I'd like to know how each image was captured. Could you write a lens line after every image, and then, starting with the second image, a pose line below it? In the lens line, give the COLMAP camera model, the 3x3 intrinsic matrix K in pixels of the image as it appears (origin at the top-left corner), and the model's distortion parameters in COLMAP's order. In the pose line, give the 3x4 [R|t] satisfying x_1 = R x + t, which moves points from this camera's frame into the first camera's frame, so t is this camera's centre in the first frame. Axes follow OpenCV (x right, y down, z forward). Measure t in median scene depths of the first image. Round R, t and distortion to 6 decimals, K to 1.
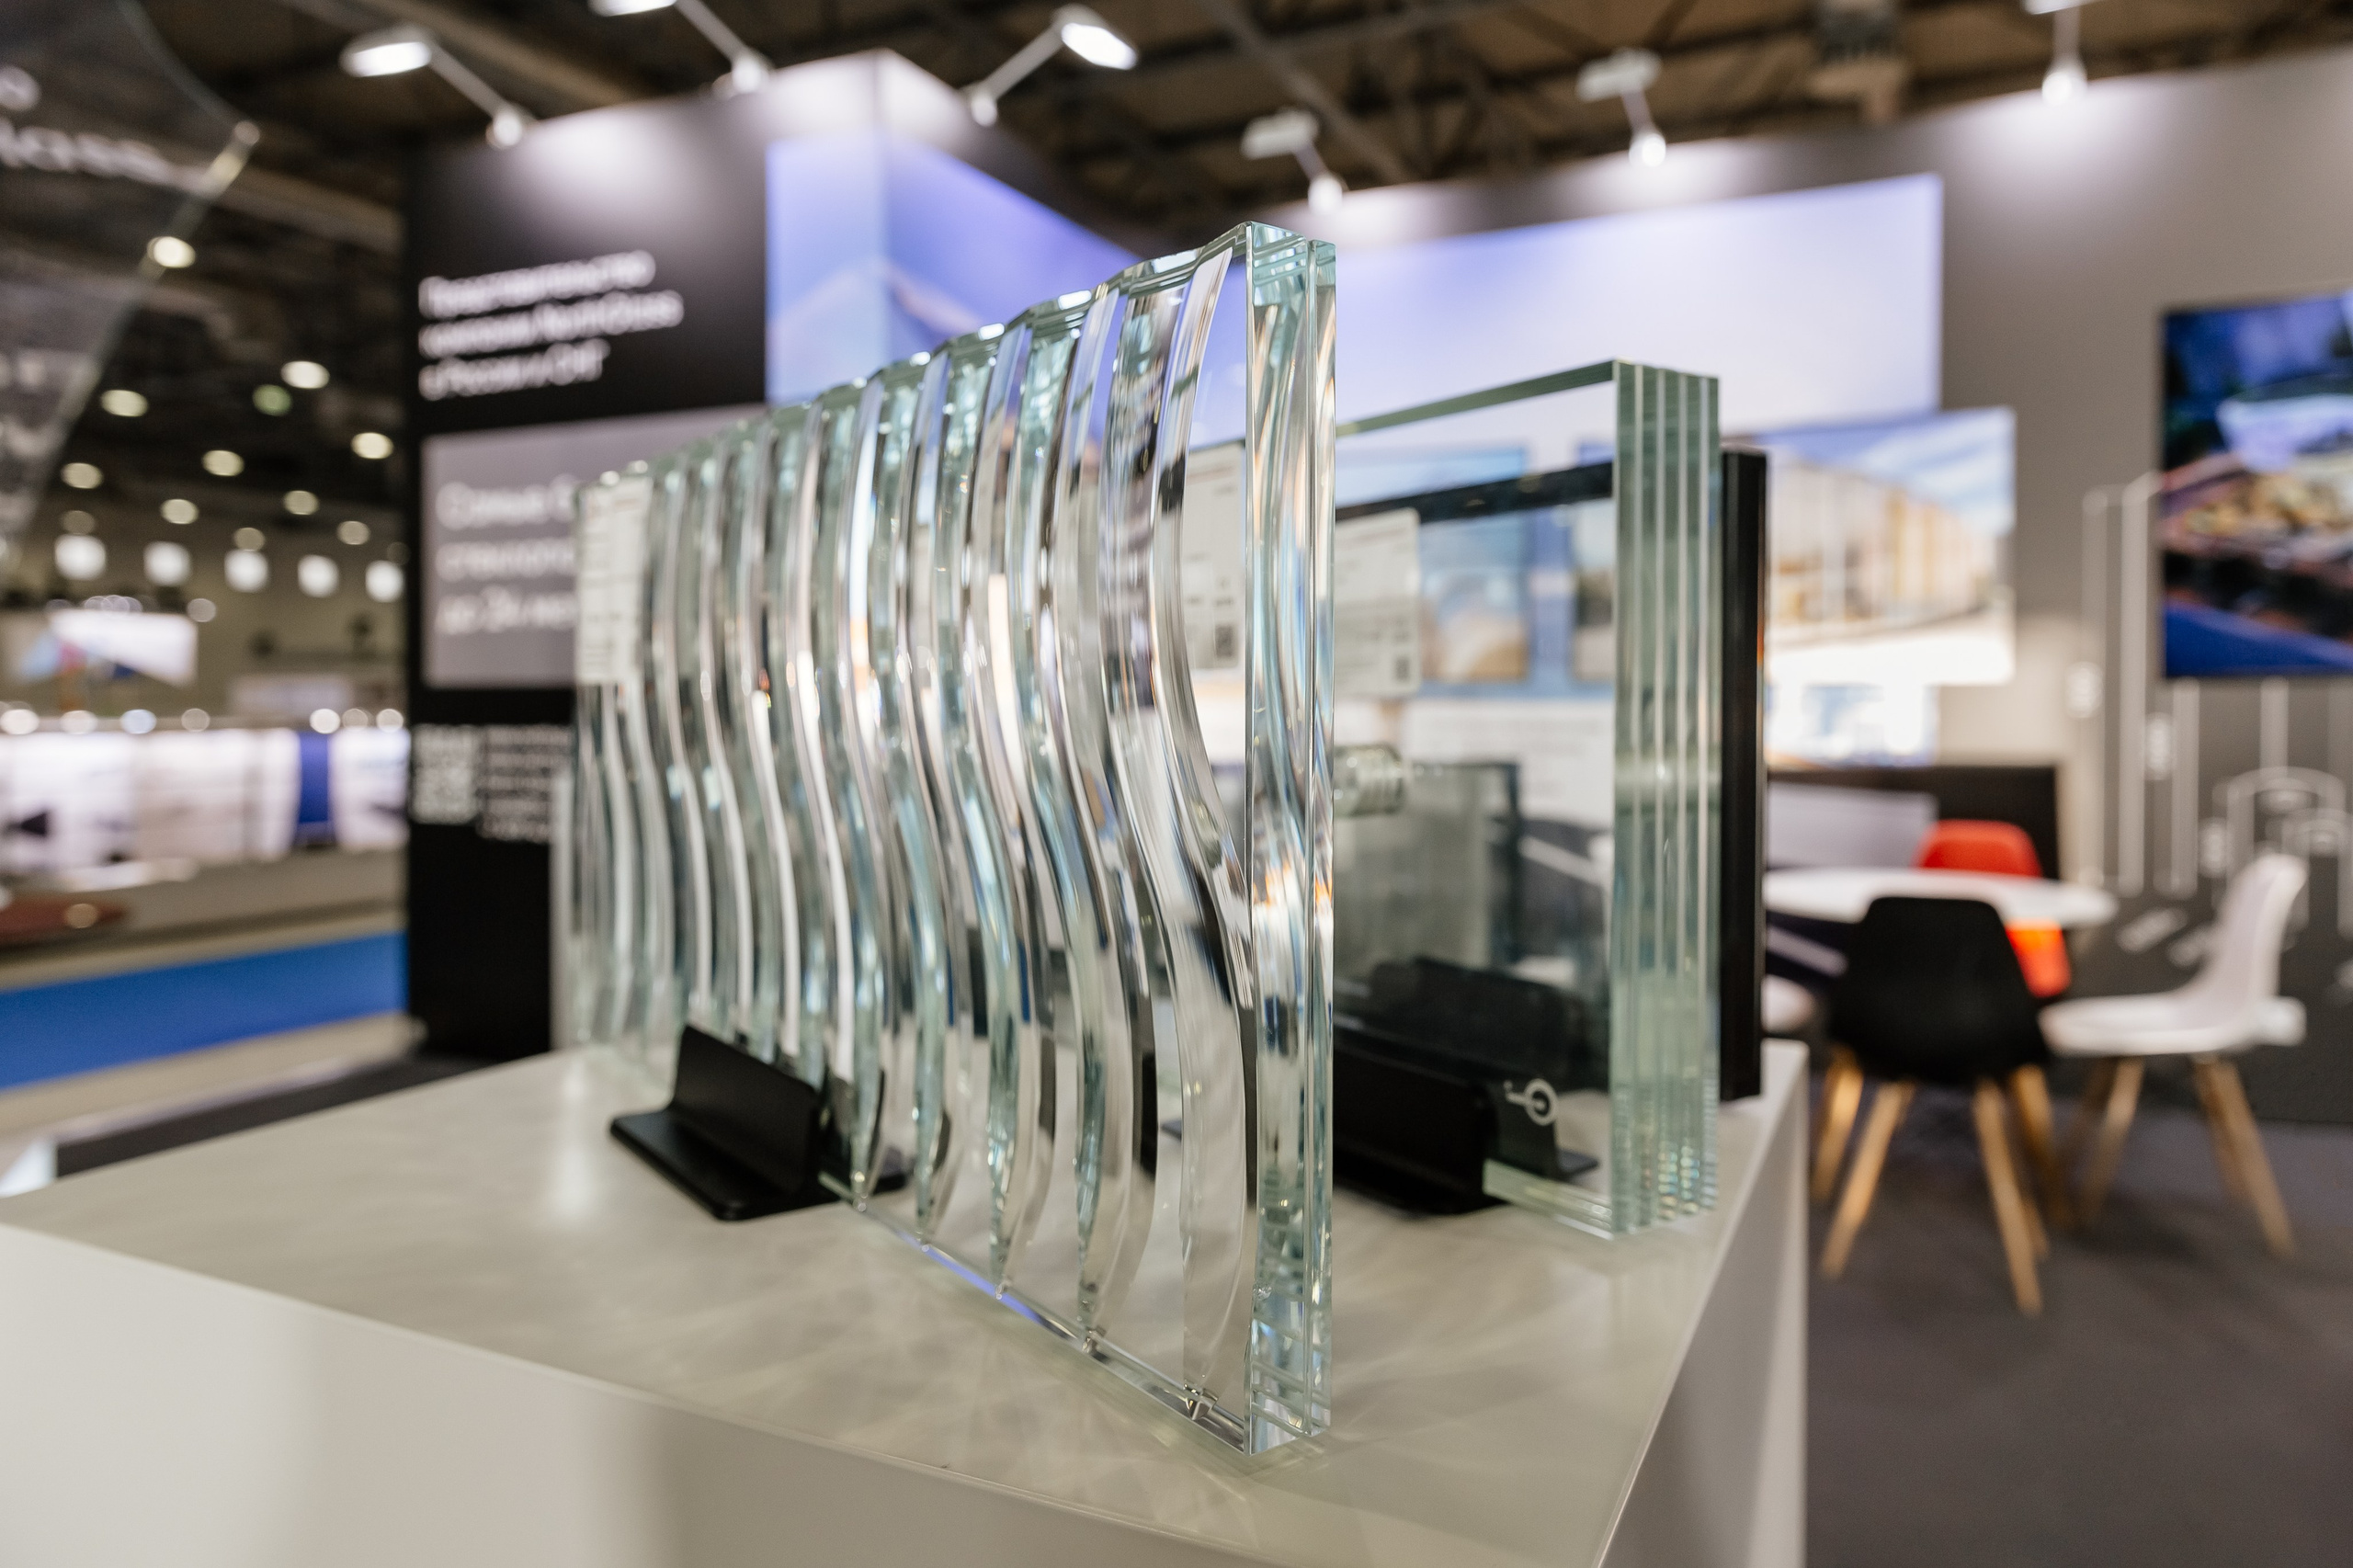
lens RADIAL K [[1612.0, 0, 1189.2], [0, 1612.0, 727.4], [0, 0, 1]] dist [-0.007177, -0.005749]
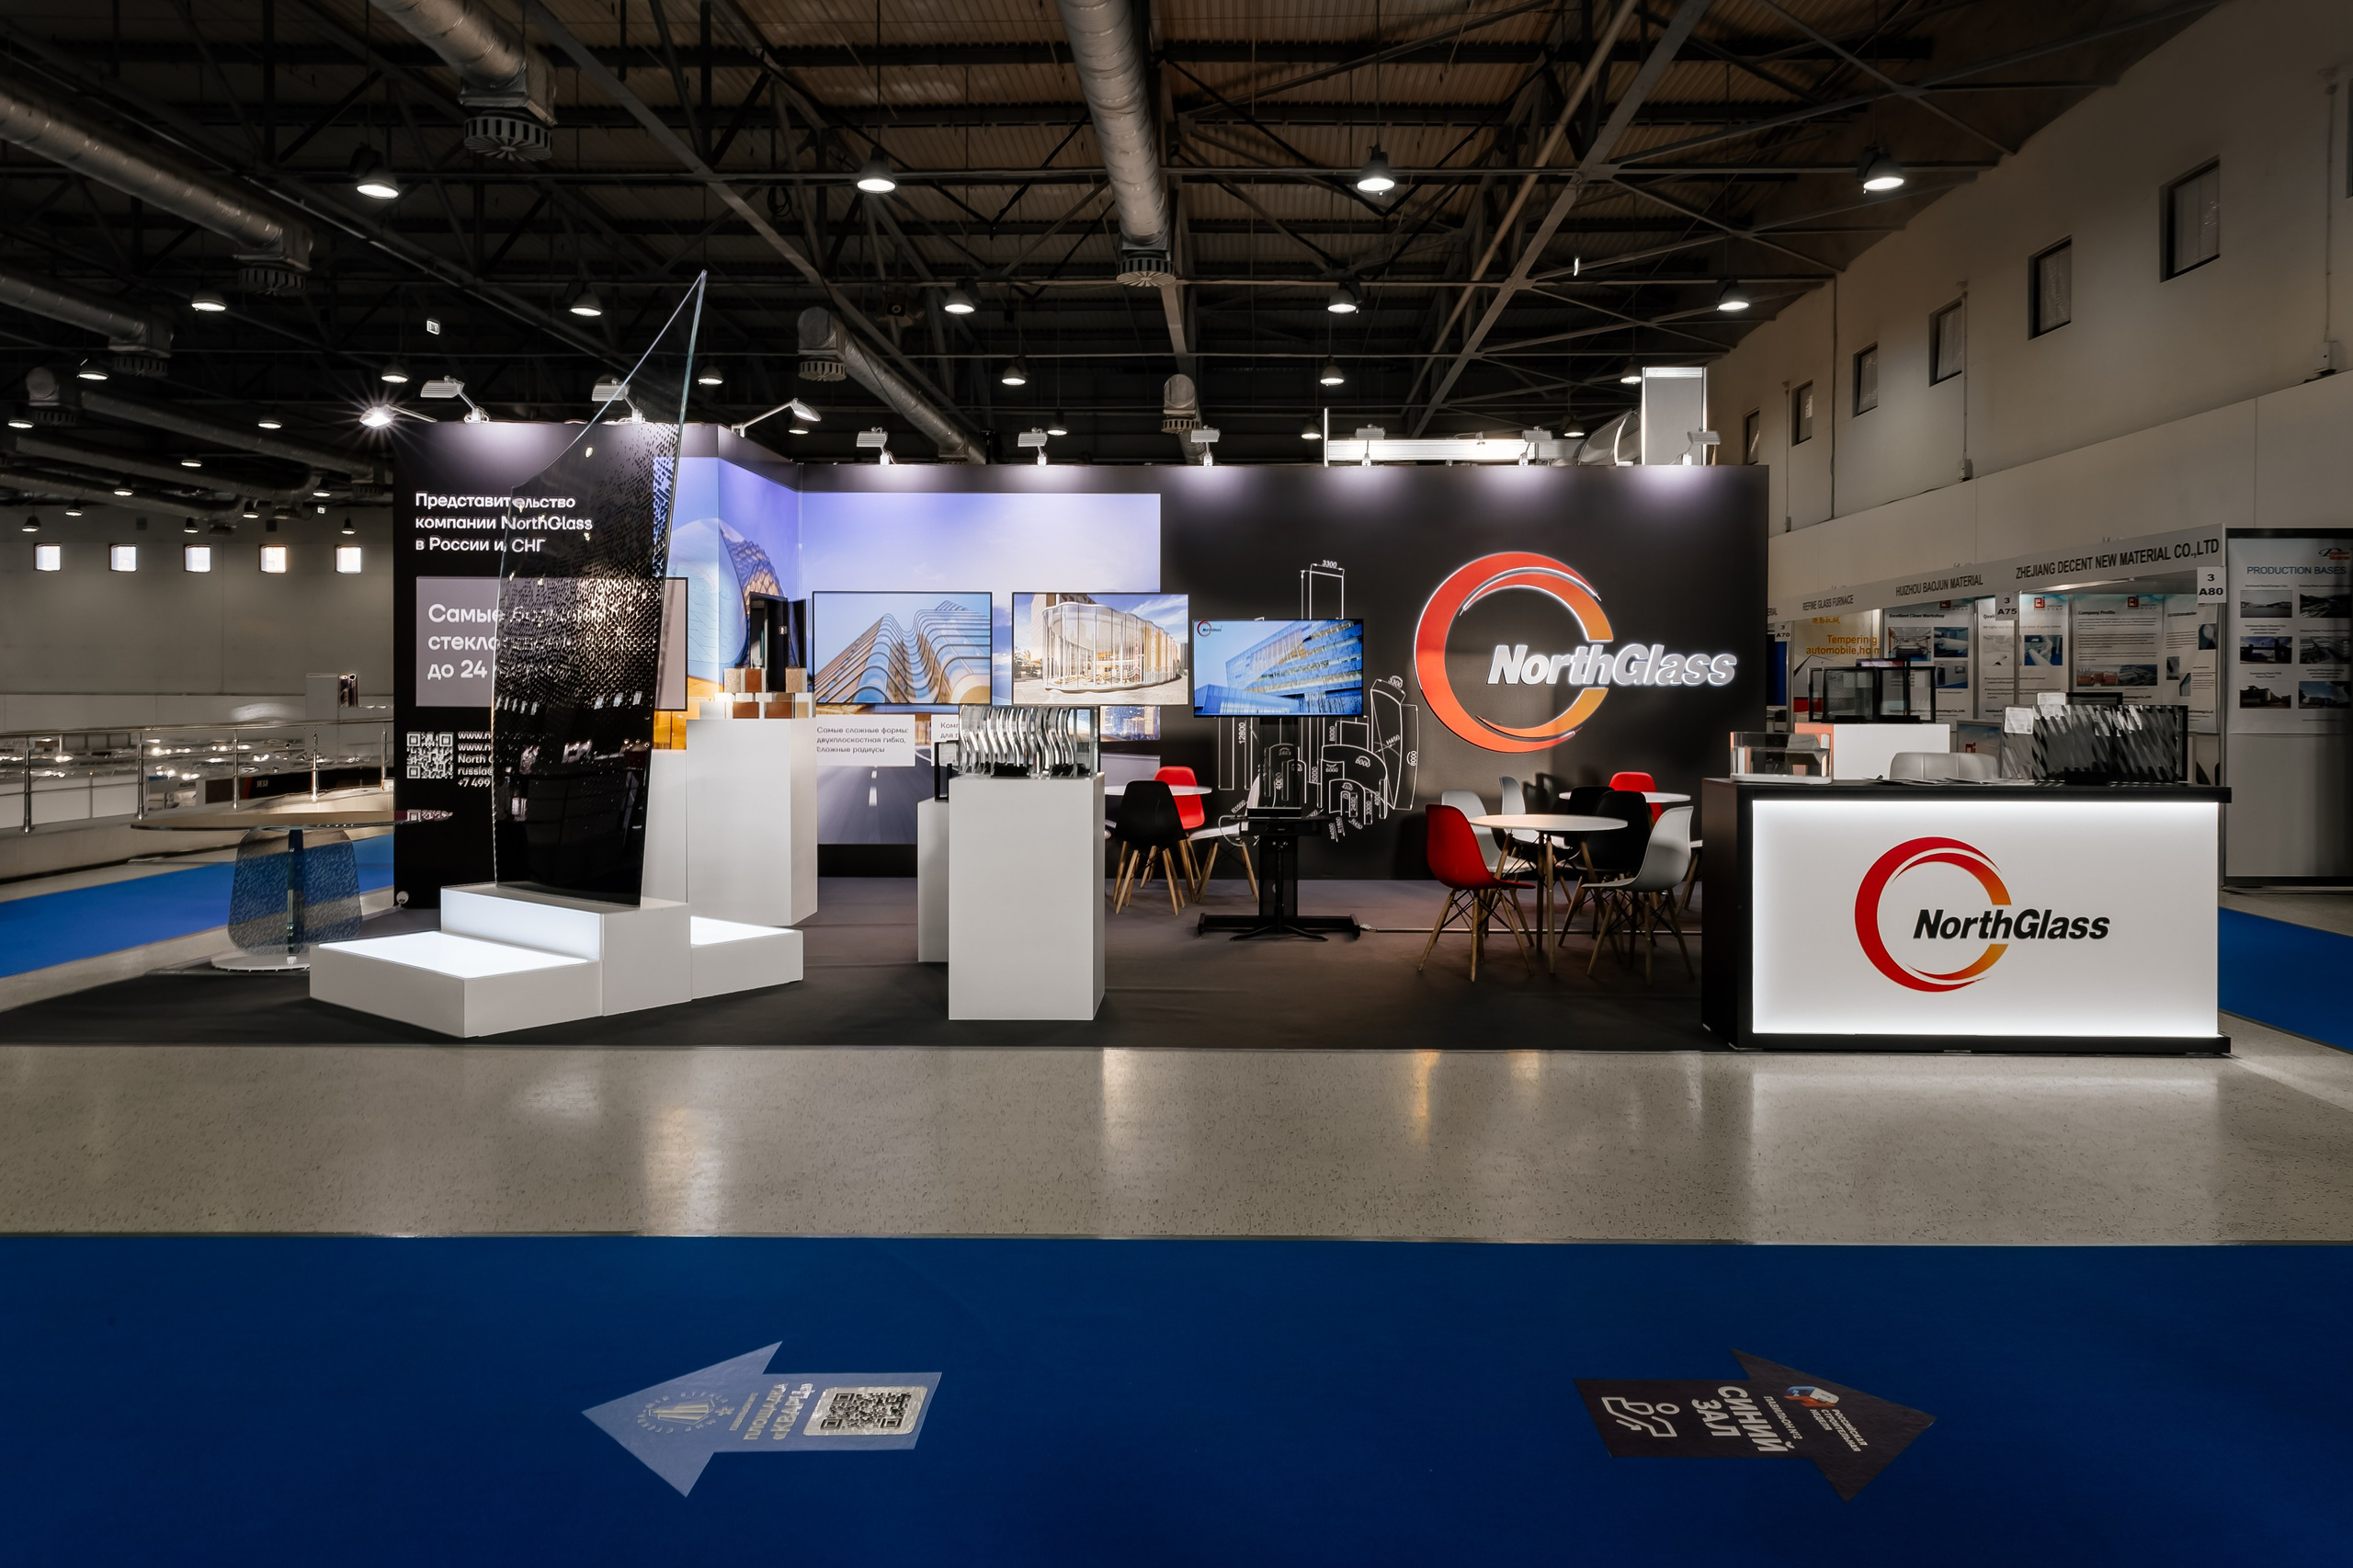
lens RADIAL K [[1607.0, 0, 1273.6], [0, 1607.0, 692.6], [0, 0, 1]] dist [0.007717, 0.008020]
pose [[0.889371, 0.001879, 0.457182, -0.468430], [0.003160, 0.999942, -0.010256, -0.022020], [-0.457174, 0.010566, 0.889314, -1.172724]]
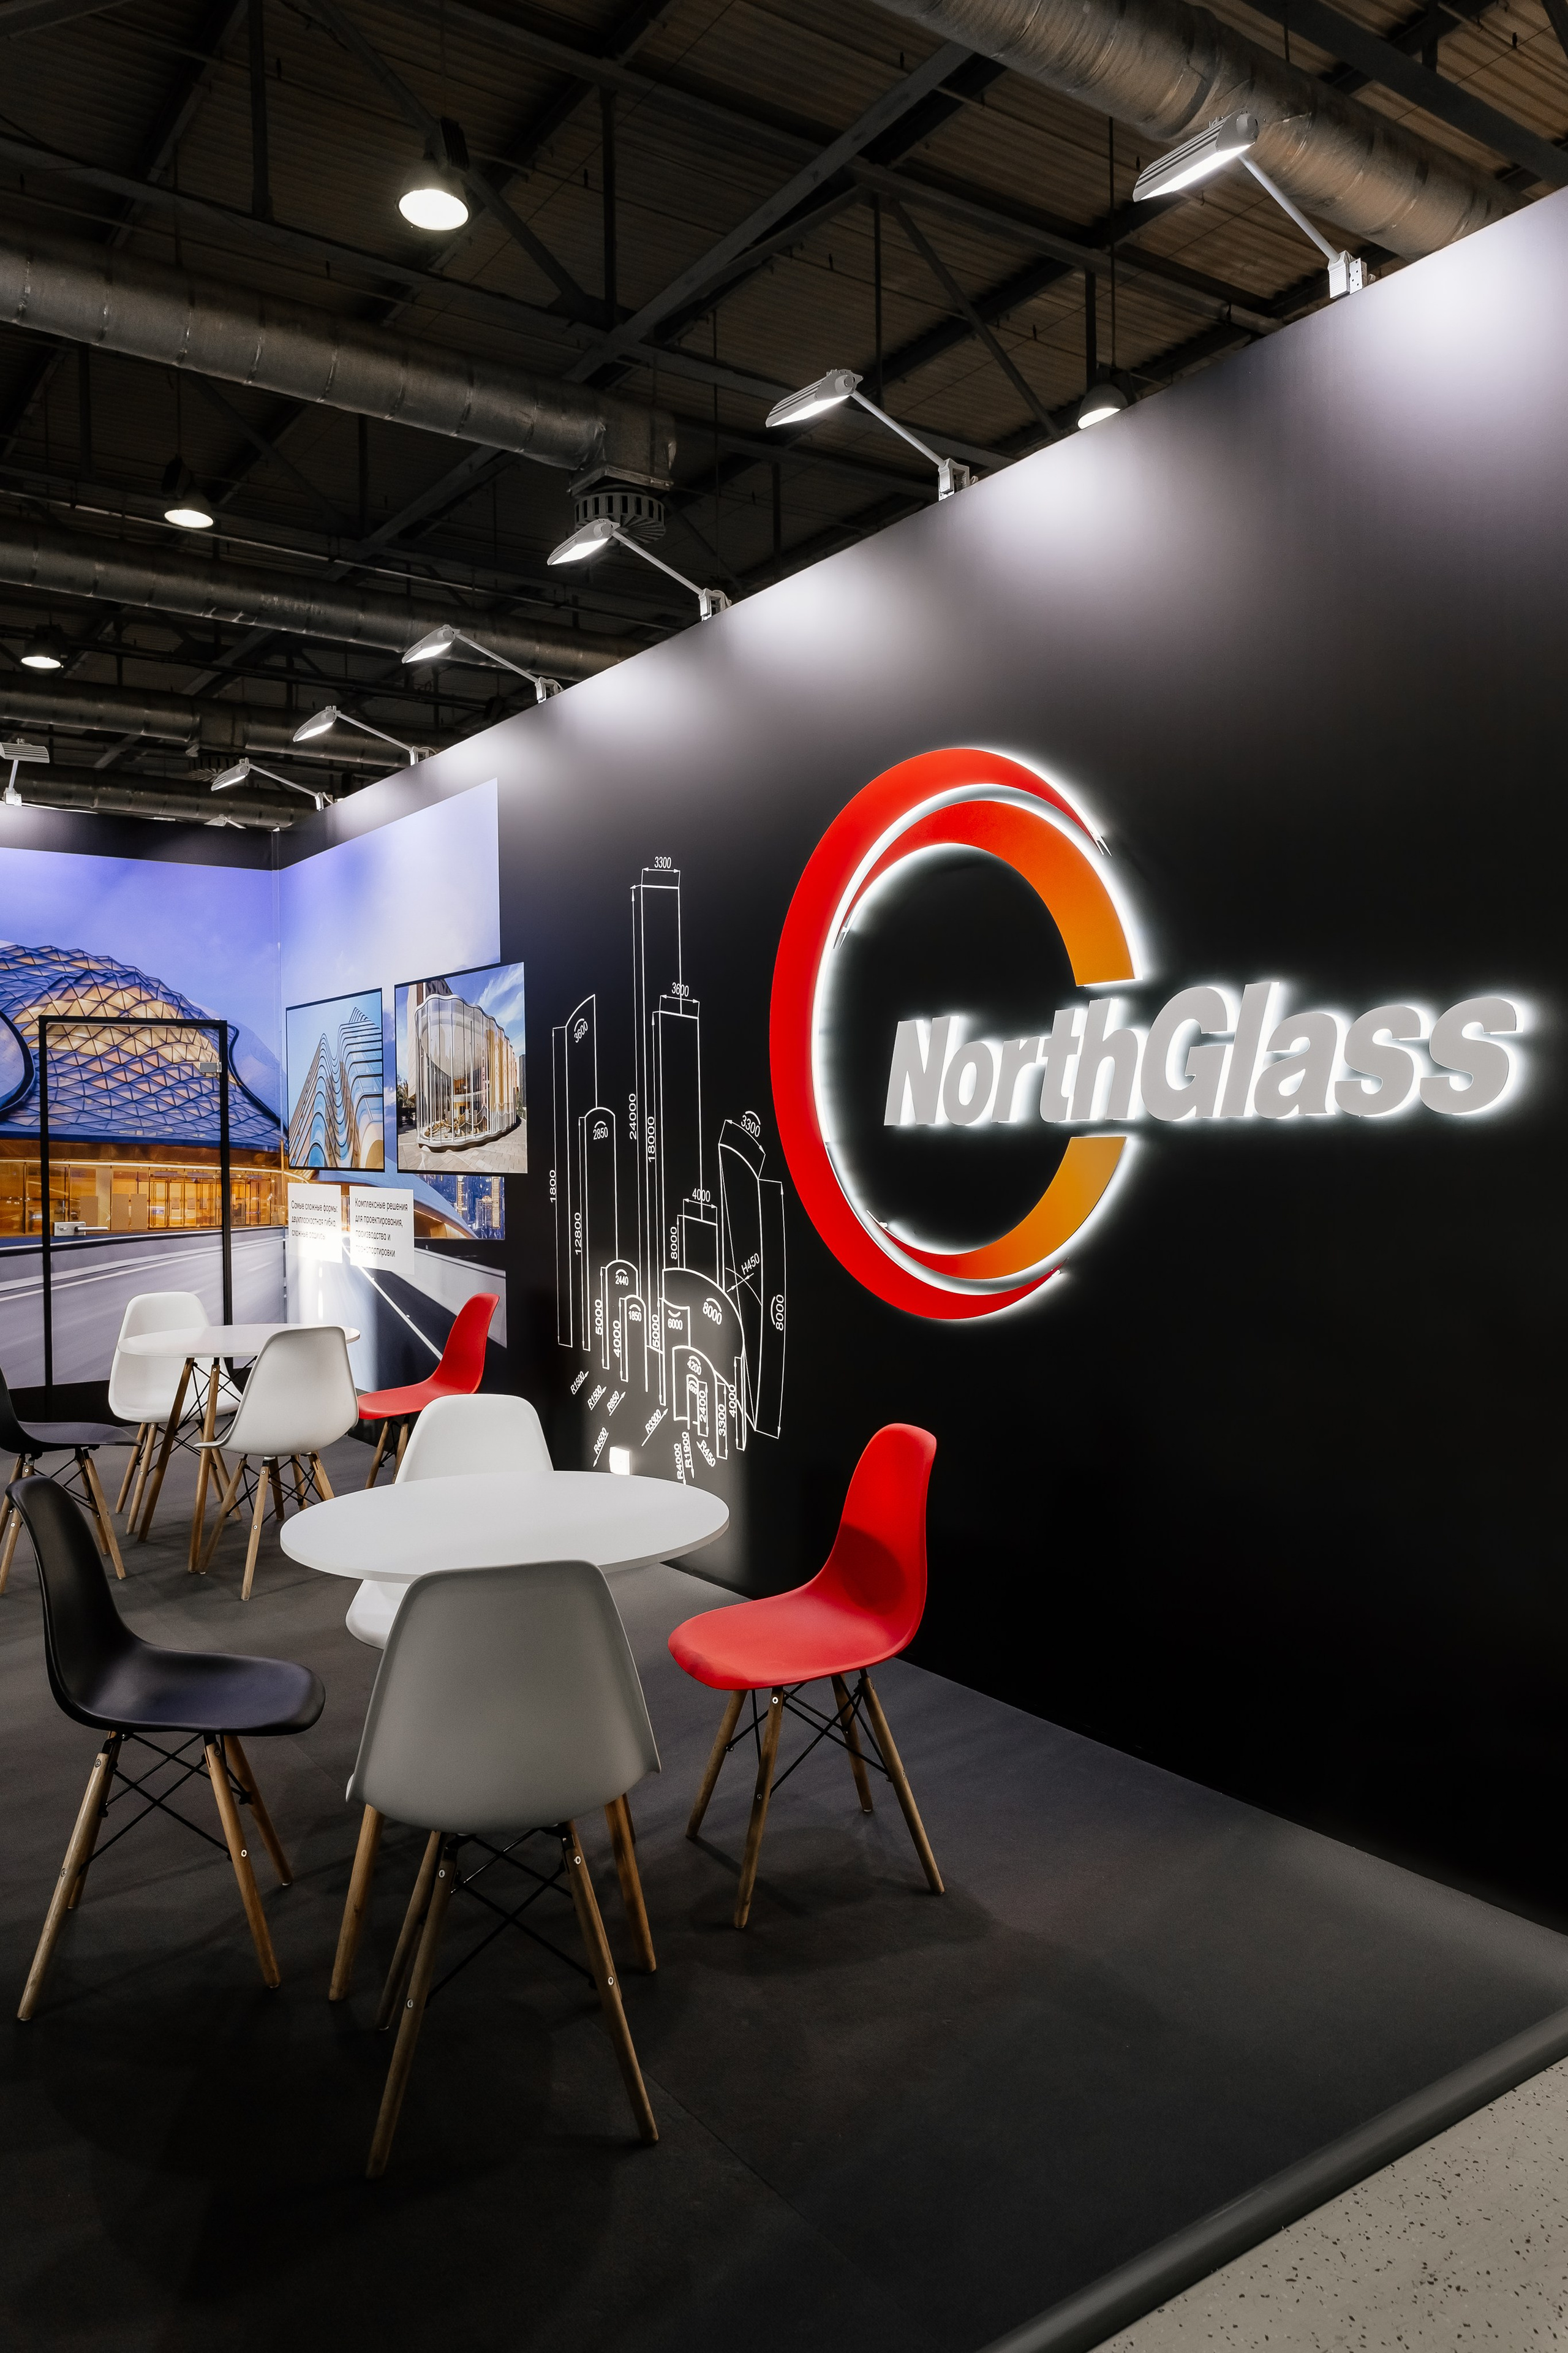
lens RADIAL K [[1606.9, 0, 782.8], [0, 1606.9, 1173.3], [0, 0, 1]] dist [0.007717, 0.008020]
pose [[0.886549, 0.000860, -0.462633, 1.225151], [0.005754, 0.999900, 0.012884, -0.044276], [0.462598, -0.014084, 0.886456, -0.023280]]
